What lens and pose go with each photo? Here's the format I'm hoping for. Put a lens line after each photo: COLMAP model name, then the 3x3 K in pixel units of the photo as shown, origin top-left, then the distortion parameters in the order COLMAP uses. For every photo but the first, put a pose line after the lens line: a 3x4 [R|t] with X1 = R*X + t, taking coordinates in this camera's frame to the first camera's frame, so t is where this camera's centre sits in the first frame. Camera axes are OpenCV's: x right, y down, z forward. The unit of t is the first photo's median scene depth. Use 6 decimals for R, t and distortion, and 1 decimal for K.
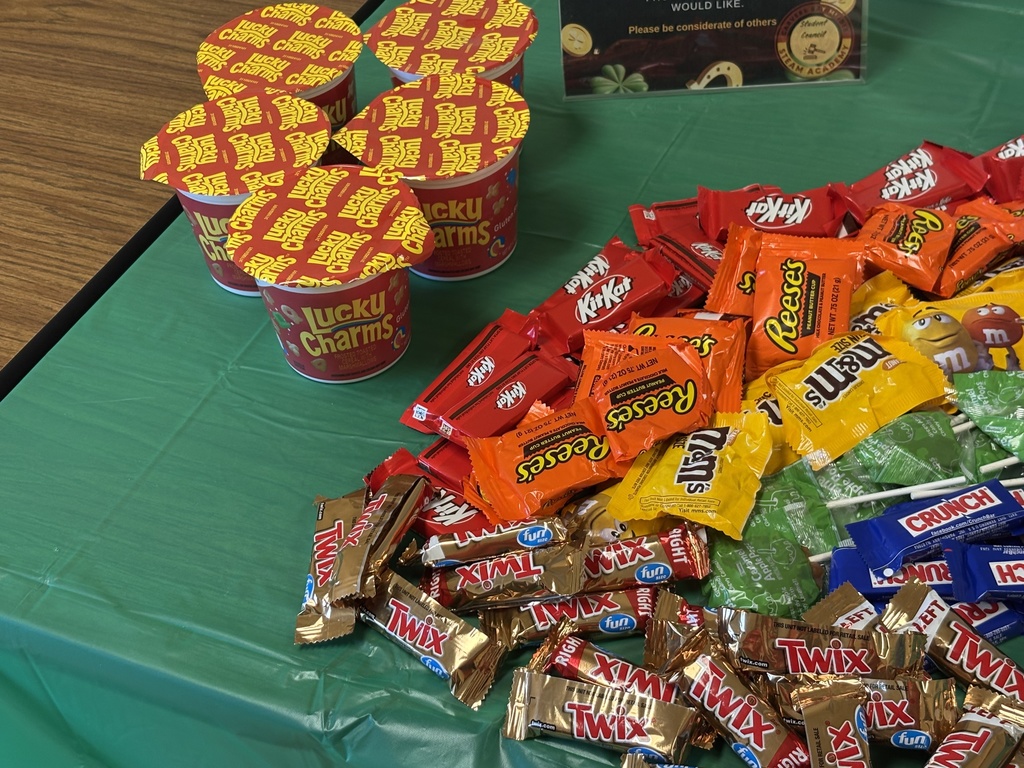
lens RADIAL K [[1577.4, 0, 519.3], [0, 1577.4, 389.0], [0, 0, 1]] dist [0.117533, 0.000000]
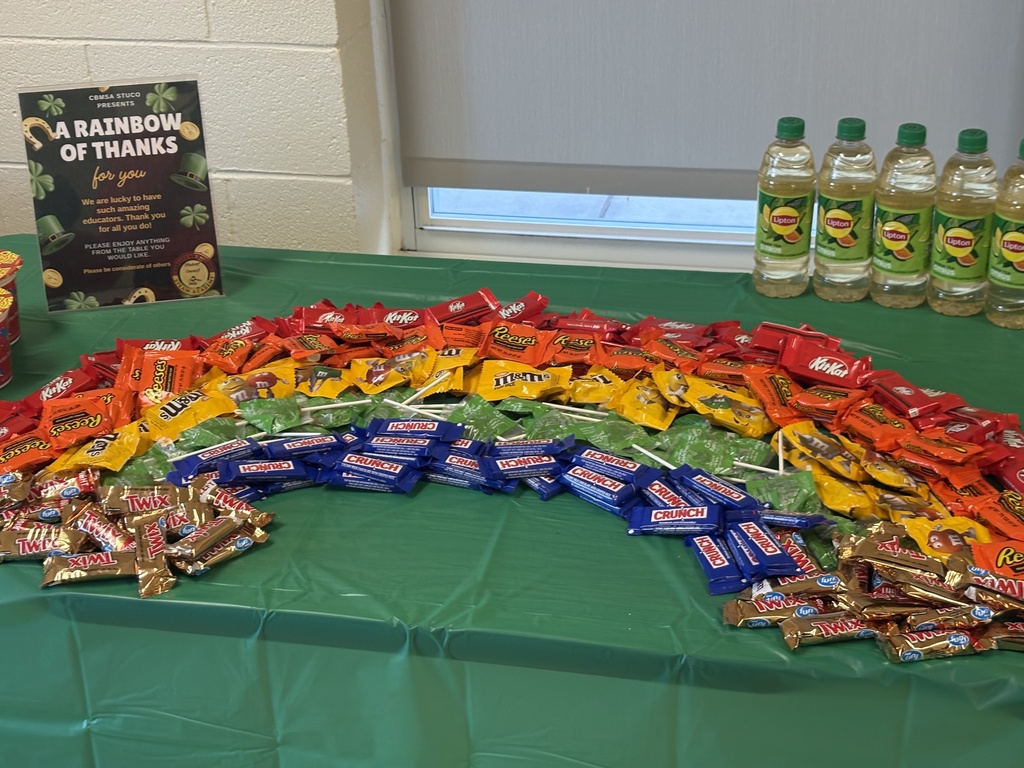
lens RADIAL K [[1577.4, 0, 496.3], [0, 1577.4, 347.0], [0, 0, 1]] dist [0.117533, 0.000000]
pose [[0.974281, -0.045858, 0.220620, 0.141313], [0.109196, 0.952518, -0.284229, 0.460374], [-0.197111, 0.301010, 0.933028, -0.794971]]
